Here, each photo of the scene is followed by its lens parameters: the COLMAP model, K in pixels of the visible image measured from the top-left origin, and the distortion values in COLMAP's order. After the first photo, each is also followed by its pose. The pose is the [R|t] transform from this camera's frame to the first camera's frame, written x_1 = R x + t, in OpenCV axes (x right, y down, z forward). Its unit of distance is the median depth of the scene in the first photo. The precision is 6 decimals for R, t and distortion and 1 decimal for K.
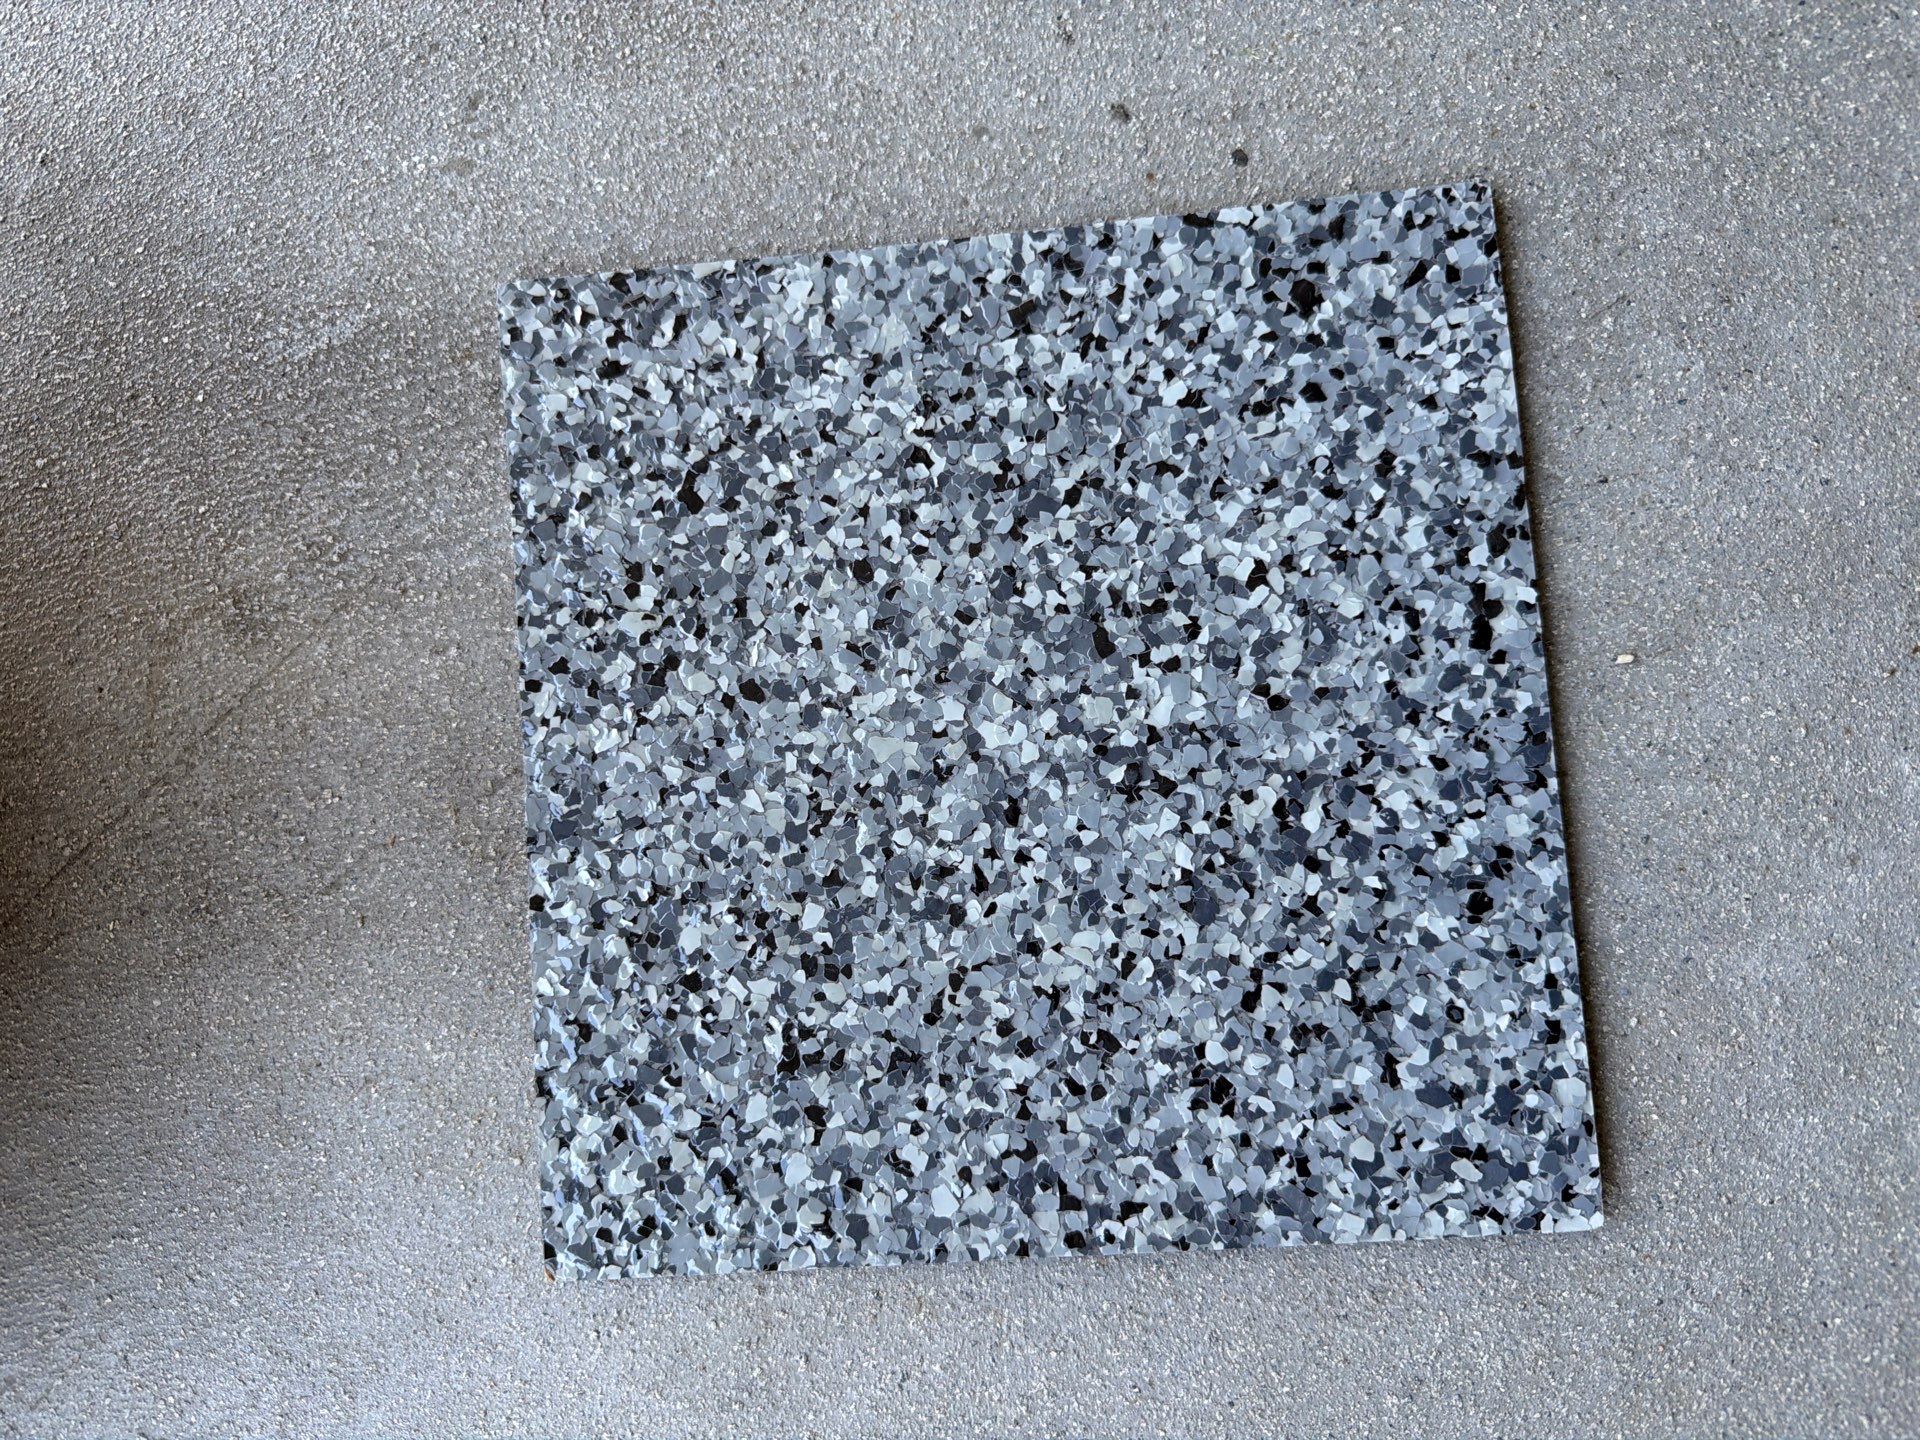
lens RADIAL K [[763.1, 0, 954.9], [0, 763.1, 719.4], [0, 0, 1]] dist [-0.000738, 0.000548]
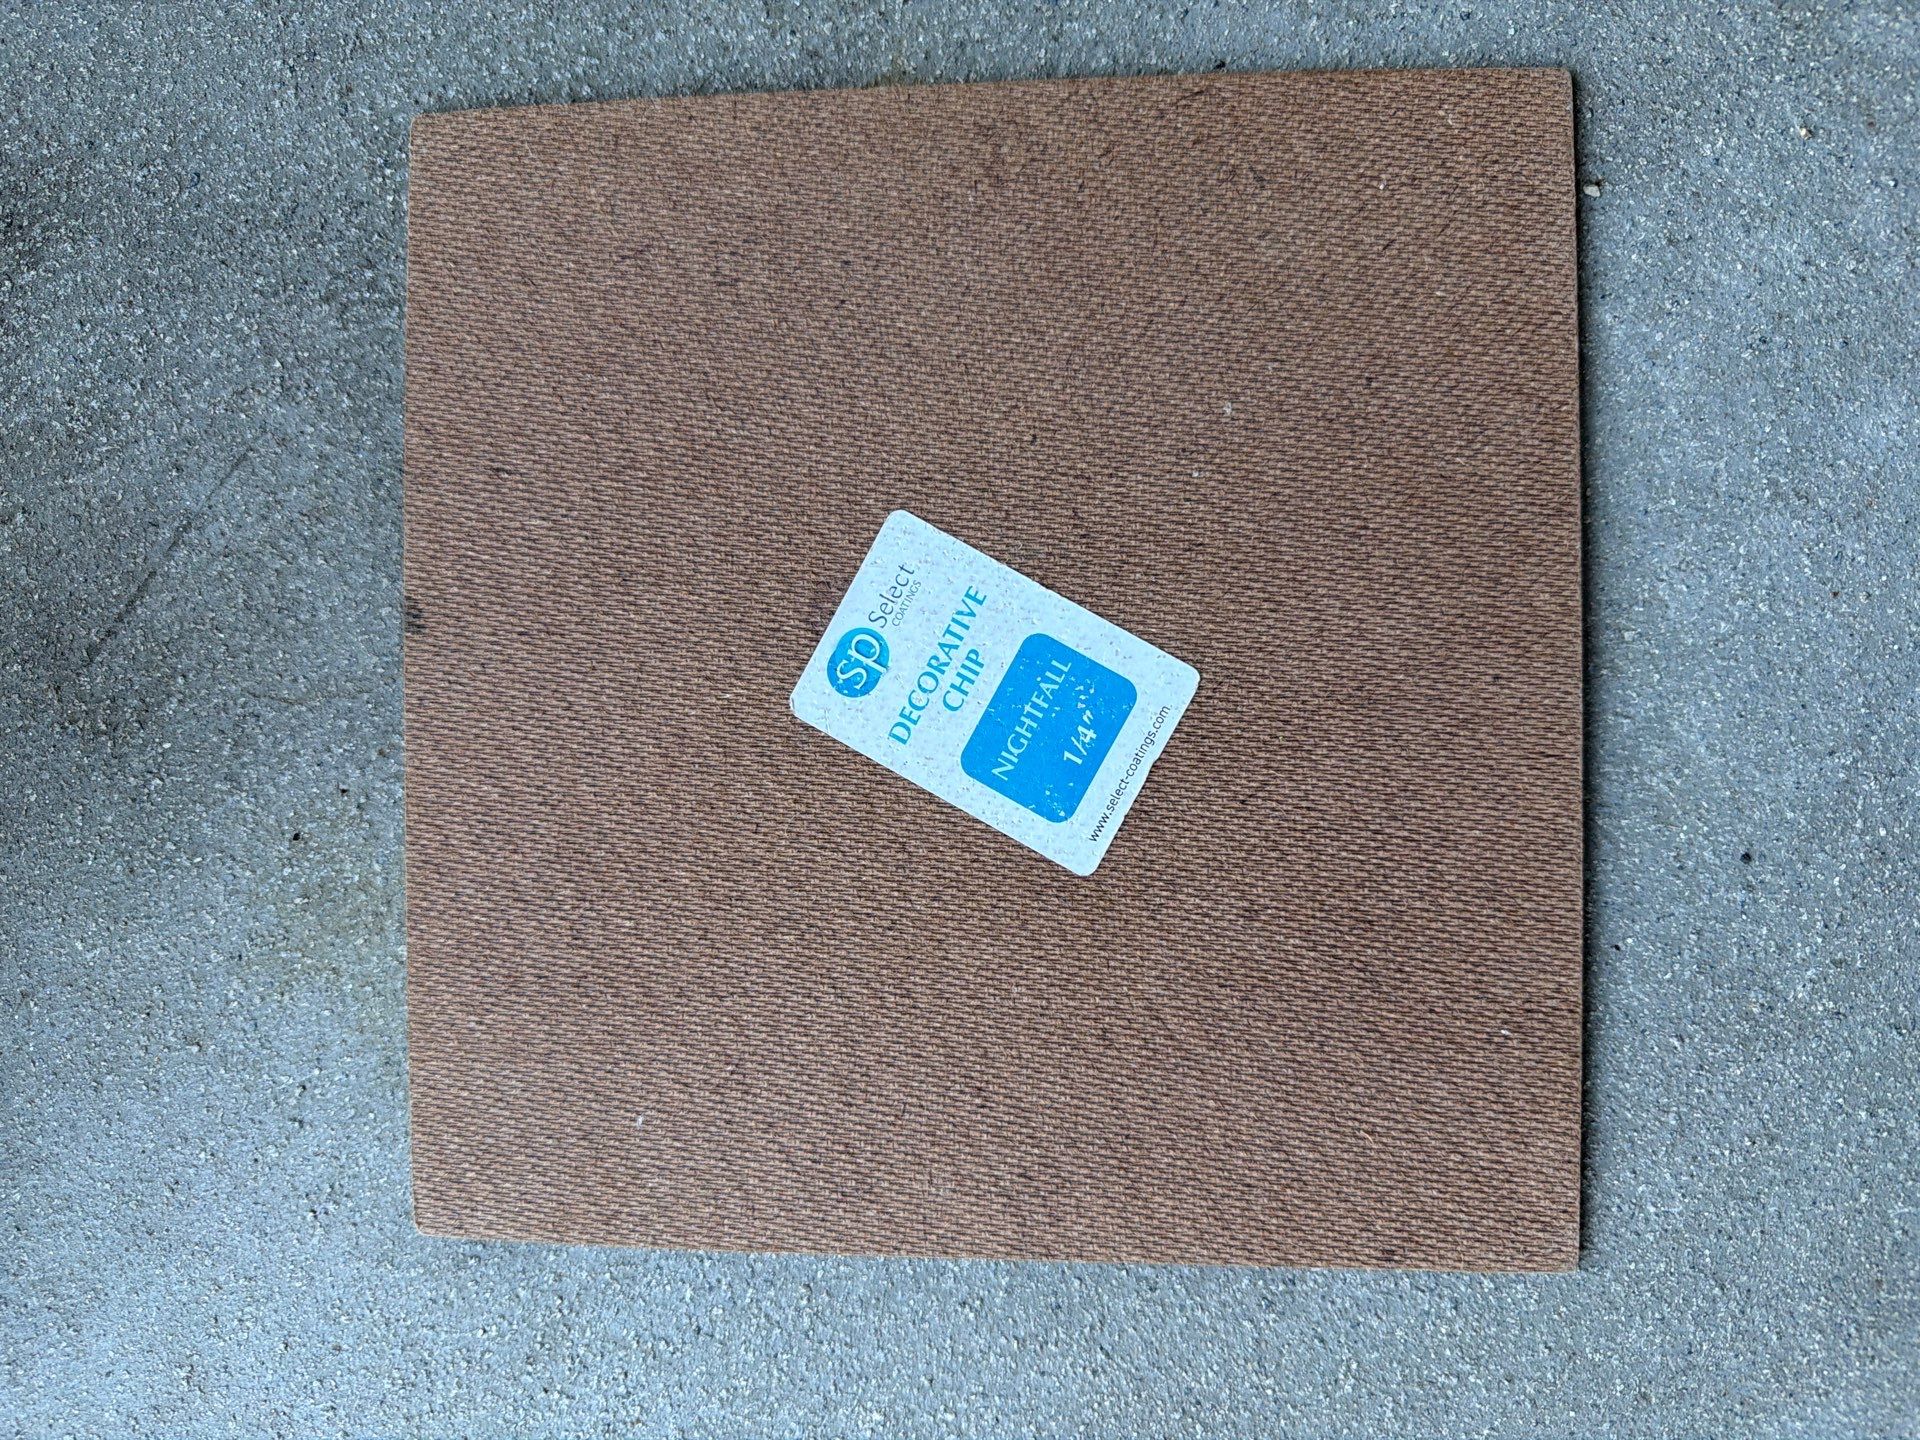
lens RADIAL K [[763.1, 0, 954.9], [0, 763.1, 719.4], [0, 0, 1]] dist [-0.000738, 0.000548]
pose [[0.982468, -0.186114, -0.010857, 0.406940], [0.186304, 0.982280, 0.020435, 0.341909], [0.006862, -0.022100, 0.999732, 0.098321]]
